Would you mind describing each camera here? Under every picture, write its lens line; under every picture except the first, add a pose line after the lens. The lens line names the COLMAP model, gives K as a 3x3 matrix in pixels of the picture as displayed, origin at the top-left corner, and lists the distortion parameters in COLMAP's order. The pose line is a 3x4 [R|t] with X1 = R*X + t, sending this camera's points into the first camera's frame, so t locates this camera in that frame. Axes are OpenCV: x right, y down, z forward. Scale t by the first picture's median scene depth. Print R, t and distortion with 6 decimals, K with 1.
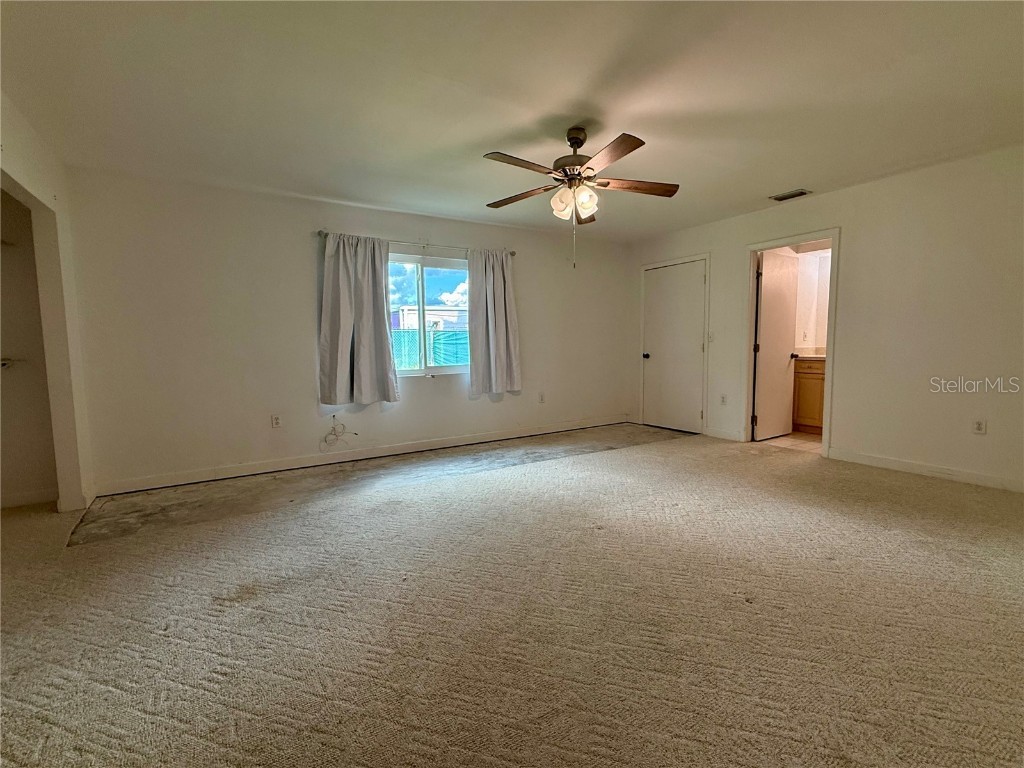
lens RADIAL K [[473.3, 0, 511.7], [0, 473.3, 384.2], [0, 0, 1]] dist [-0.000500, -0.000028]
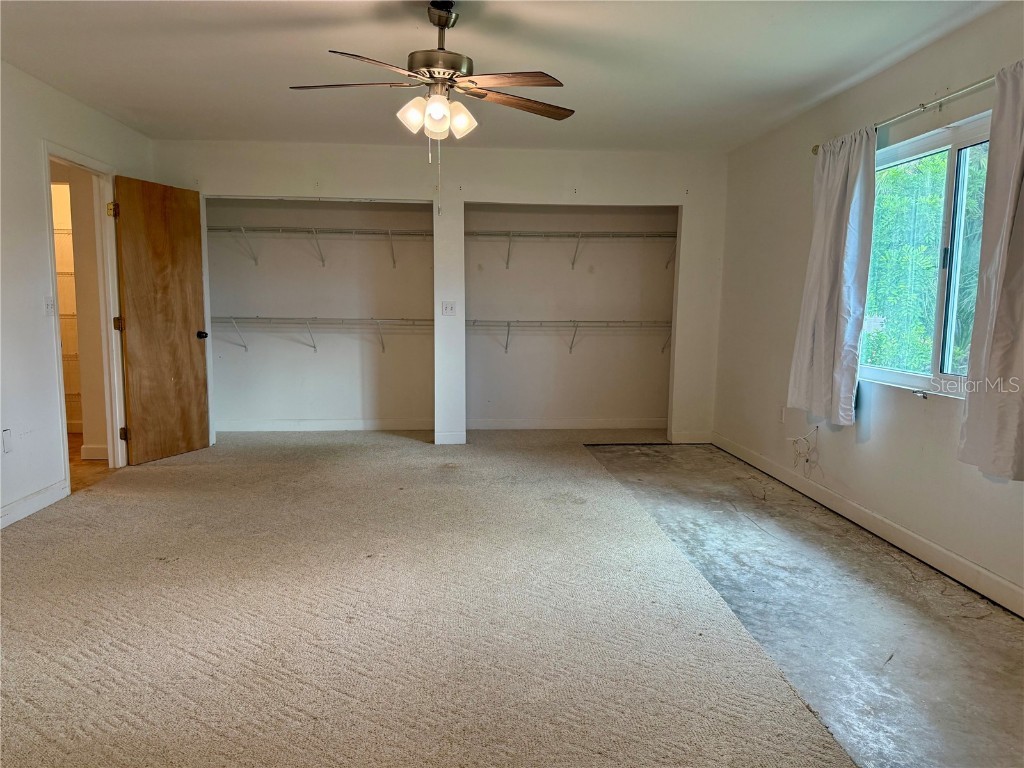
lens RADIAL K [[712.8, 0, 510.6], [0, 712.8, 386.1], [0, 0, 1]] dist [0.000677, -0.000083]
pose [[-0.477374, 0.108348, -0.871995, 0.751855], [-0.081630, 0.982609, 0.166780, -0.131698], [0.874901, 0.150797, -0.460227, 1.193757]]
